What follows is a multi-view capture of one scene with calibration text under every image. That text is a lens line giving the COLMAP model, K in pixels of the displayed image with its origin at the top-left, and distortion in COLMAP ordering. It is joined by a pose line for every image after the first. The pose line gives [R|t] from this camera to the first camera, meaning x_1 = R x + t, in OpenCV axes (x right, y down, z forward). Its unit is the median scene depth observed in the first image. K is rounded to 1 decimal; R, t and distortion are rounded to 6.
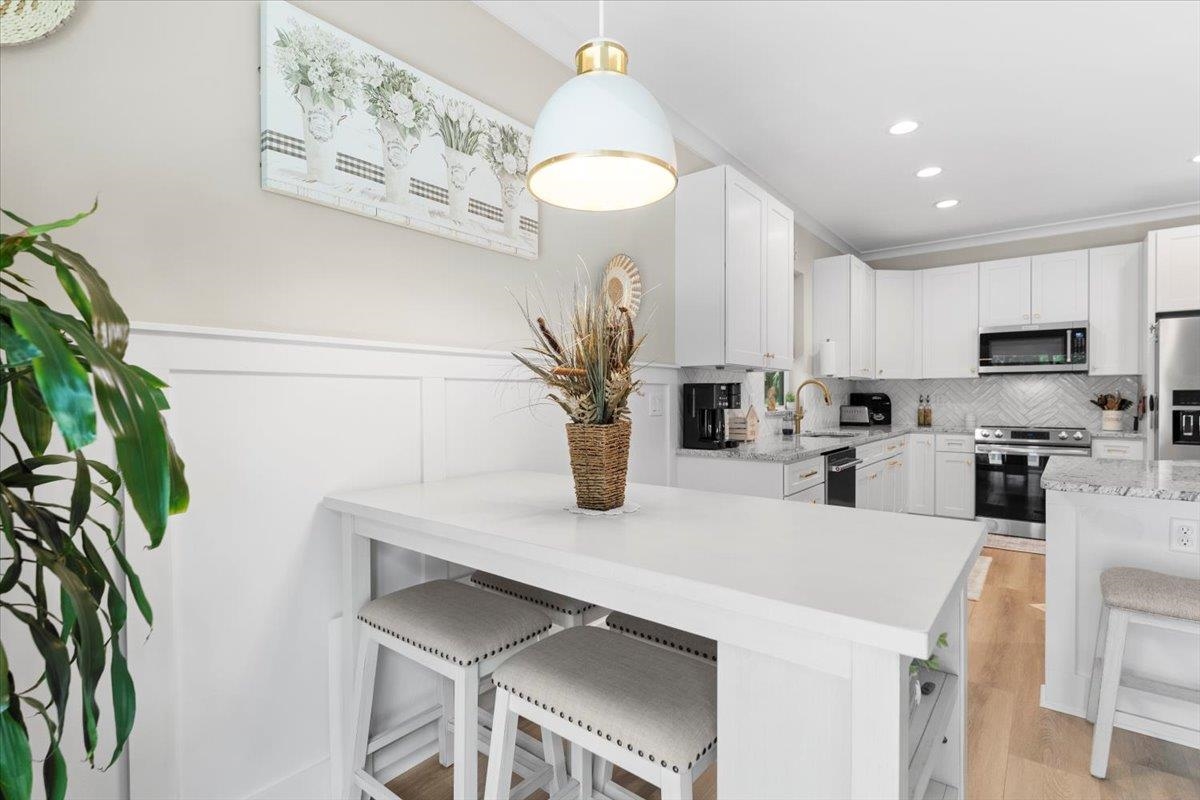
lens RADIAL K [[574.9, 0, 600.0], [0, 574.9, 400.0], [0, 0, 1]] dist [-0.001680, -0.001090]
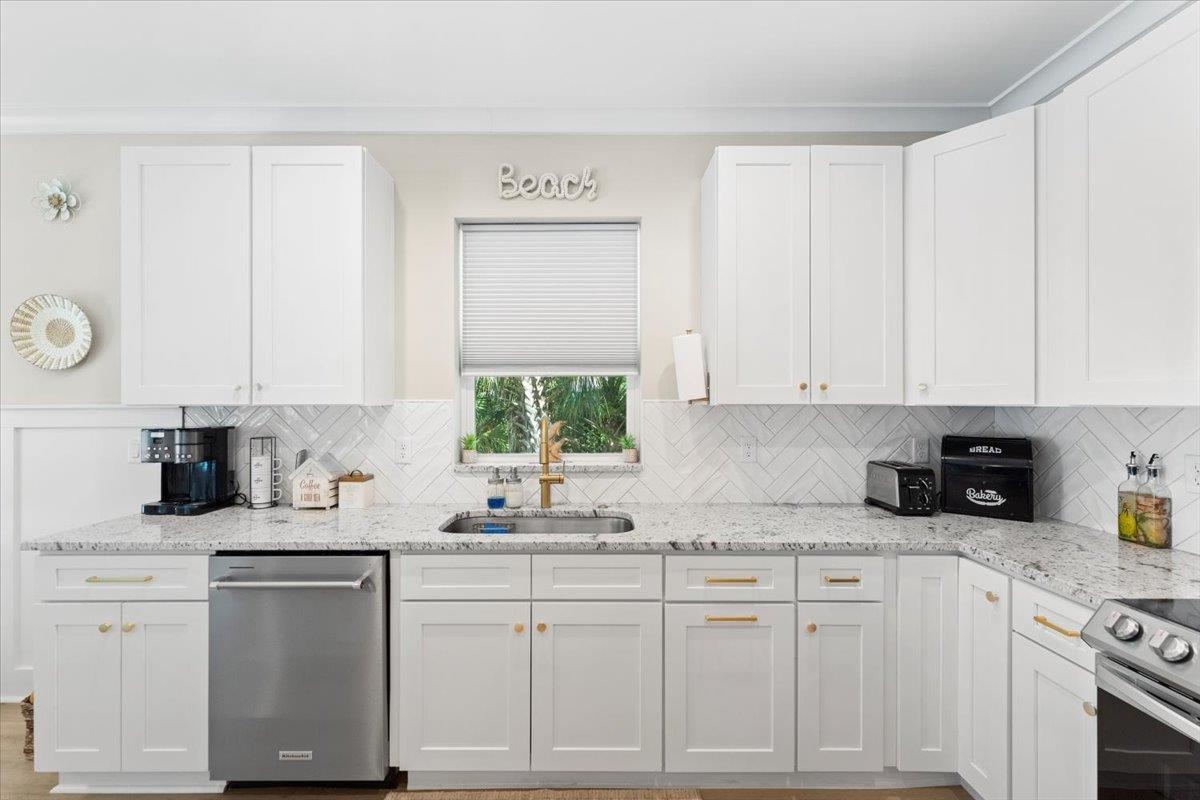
lens RADIAL K [[490.3, 0, 593.6], [0, 490.3, 398.5], [0, 0, 1]] dist [-0.000366, -0.000102]
pose [[0.619016, -0.000750, -0.785378, 1.647762], [-0.004488, 0.999980, -0.004492, -0.104871], [0.785366, 0.006305, 0.619000, 1.594078]]
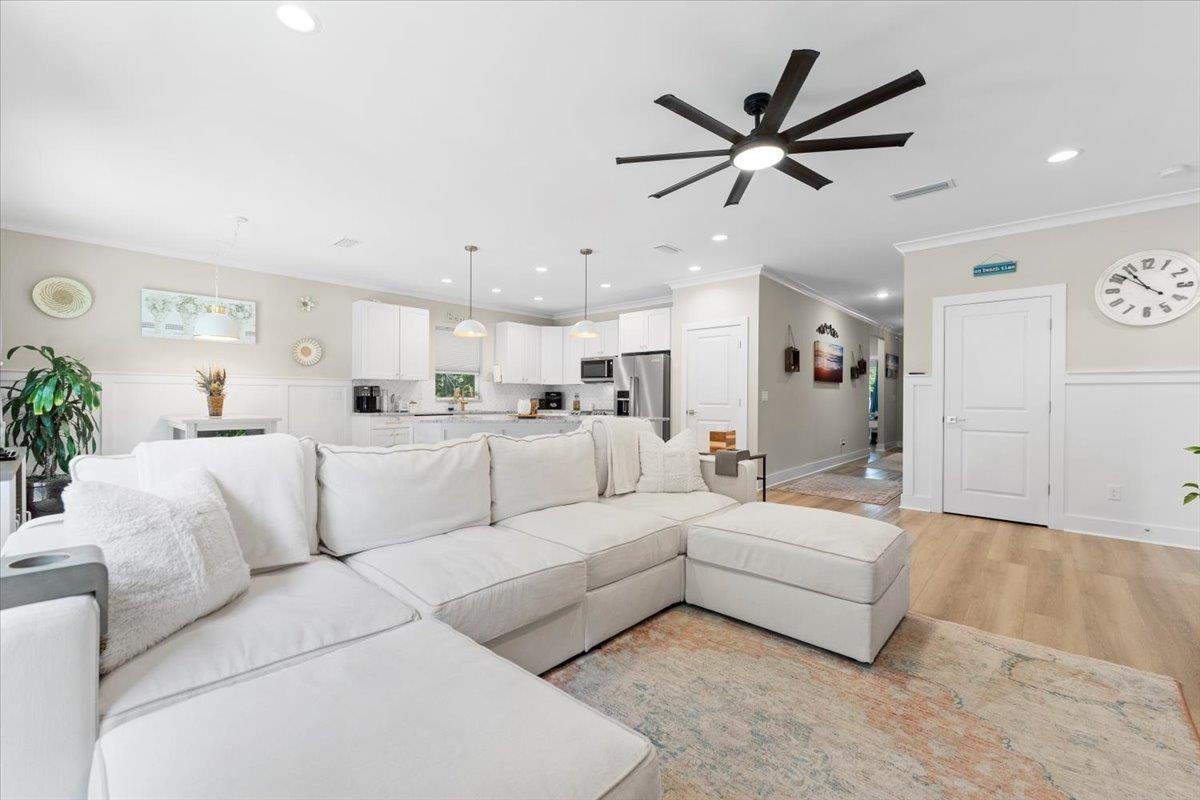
lens RADIAL K [[490.3, 0, 593.6], [0, 490.3, 398.5], [0, 0, 1]] dist [-0.000366, -0.000102]
pose [[0.997092, 0.009668, -0.075590, 2.059613], [-0.009725, 0.999953, -0.000383, 0.023370], [0.075582, 0.001116, 0.997139, -1.583615]]
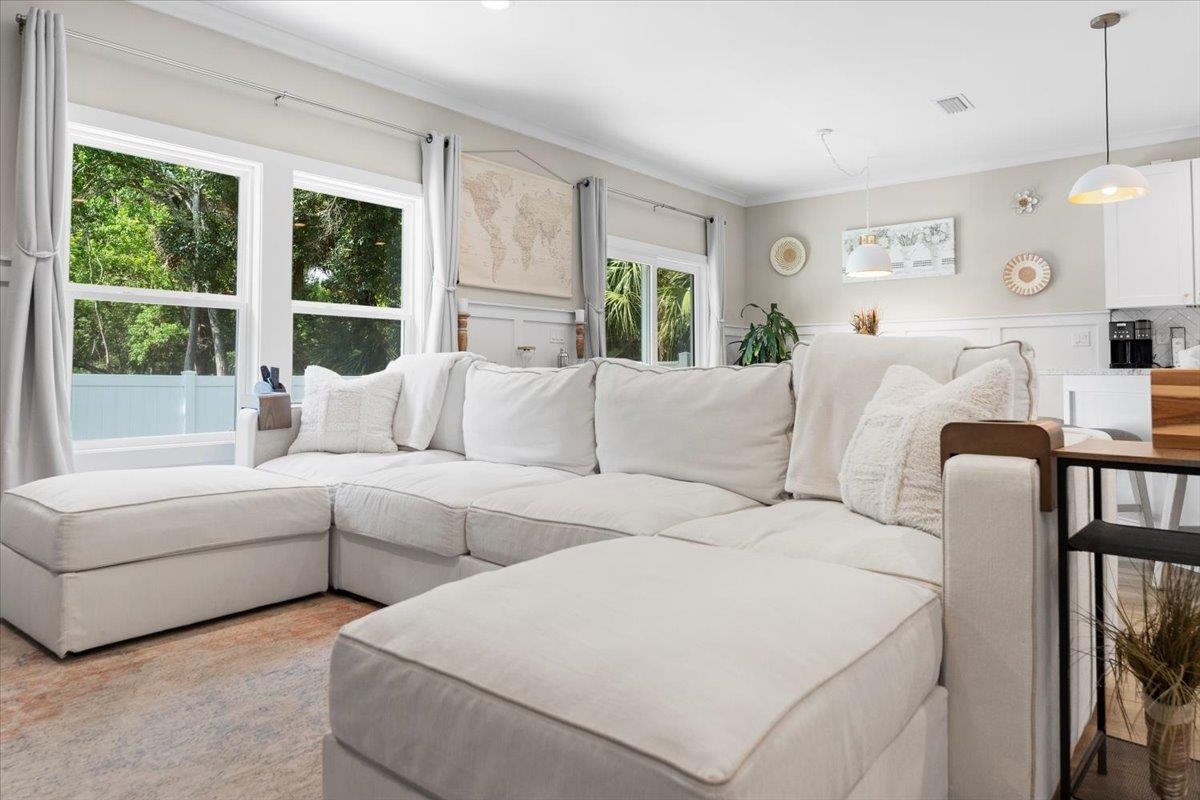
lens RADIAL K [[744.8, 0, 595.8], [0, 744.8, 351.2], [0, 0, 1]] dist [0.002618, 0.000461]
pose [[-0.019463, -0.018194, -0.999645, 3.107815], [0.000823, 0.999834, -0.018214, 0.114415], [0.999810, -0.001177, -0.019445, -0.369355]]
